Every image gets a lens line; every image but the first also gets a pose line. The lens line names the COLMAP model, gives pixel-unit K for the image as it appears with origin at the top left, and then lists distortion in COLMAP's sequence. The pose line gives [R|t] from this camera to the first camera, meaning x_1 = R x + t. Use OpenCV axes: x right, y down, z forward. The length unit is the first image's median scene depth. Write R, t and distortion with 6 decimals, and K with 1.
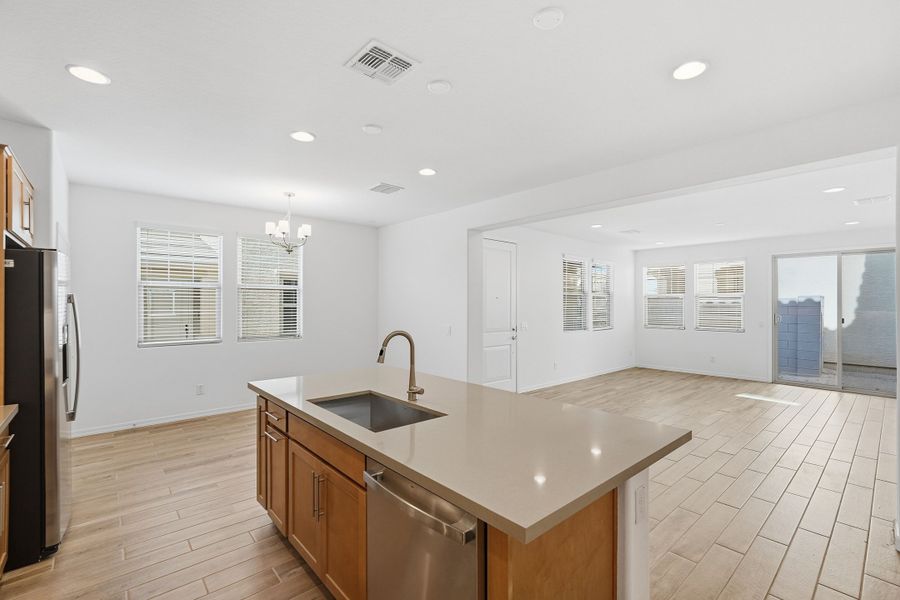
lens RADIAL K [[400.6, 0, 455.5], [0, 400.6, 300.5], [0, 0, 1]] dist [-0.008024, 0.004480]
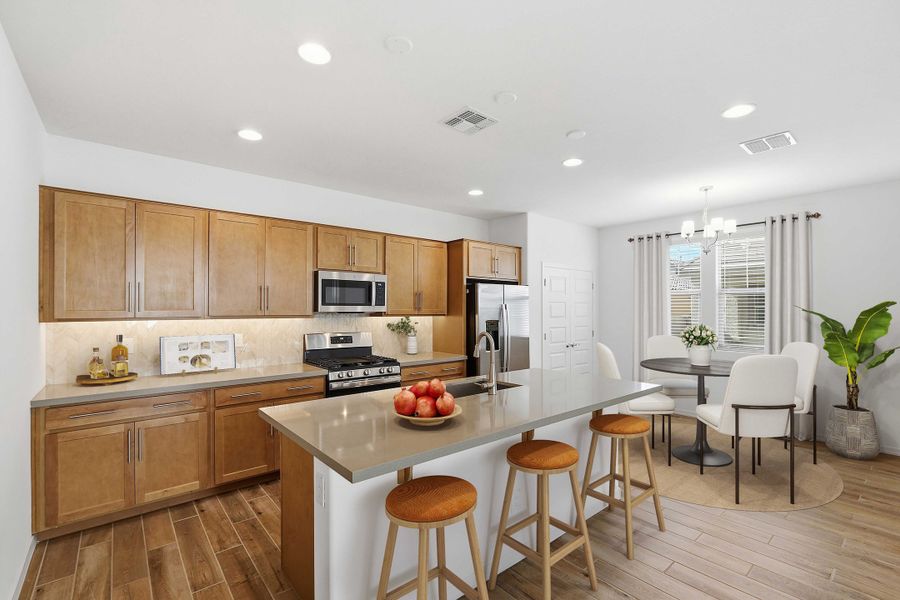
lens RADIAL K [[400.6, 0, 453.1], [0, 400.6, 307.3], [0, 0, 1]] dist [-0.008024, 0.004480]
pose [[-0.031094, -0.008142, -0.999483, 0.625133], [0.007712, 0.999935, -0.008386, 0.007514], [0.999487, -0.007969, -0.031029, 0.568523]]
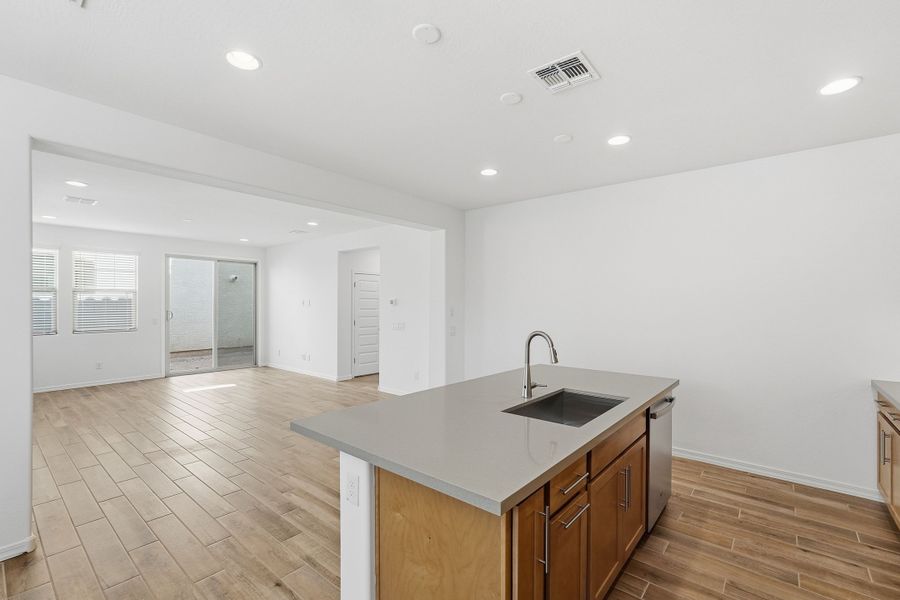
lens RADIAL K [[400.6, 0, 452.4], [0, 400.6, 302.0], [0, 0, 1]] dist [-0.008024, 0.004480]
pose [[-0.138517, -0.003561, 0.990354, -0.672838], [-0.011761, 0.999929, 0.001950, 0.001518], [-0.990290, -0.011377, -0.138549, 0.818805]]
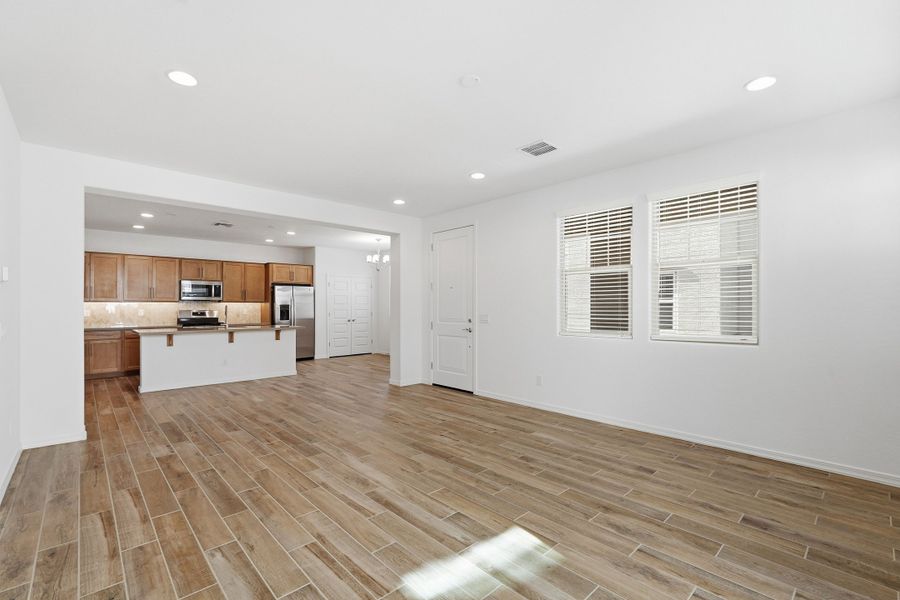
lens RADIAL K [[400.6, 0, 458.0], [0, 400.6, 302.7], [0, 0, 1]] dist [-0.008024, 0.004480]
pose [[0.030280, -0.017363, -0.999391, 1.841991], [0.012303, 0.999780, -0.016997, 0.080994], [0.999466, -0.011780, 0.030487, 1.637931]]
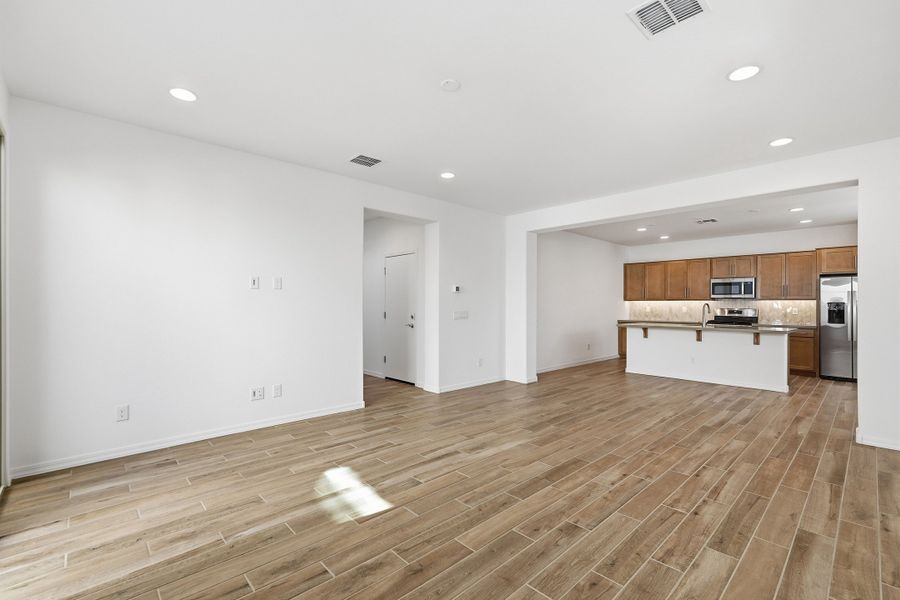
lens RADIAL K [[400.6, 0, 449.0], [0, 400.6, 298.7], [0, 0, 1]] dist [-0.008024, 0.004480]
pose [[-0.999695, -0.011718, -0.021733, 1.147069], [-0.011176, 0.999627, -0.024900, 0.086671], [0.022017, -0.024649, -0.999454, 2.417669]]
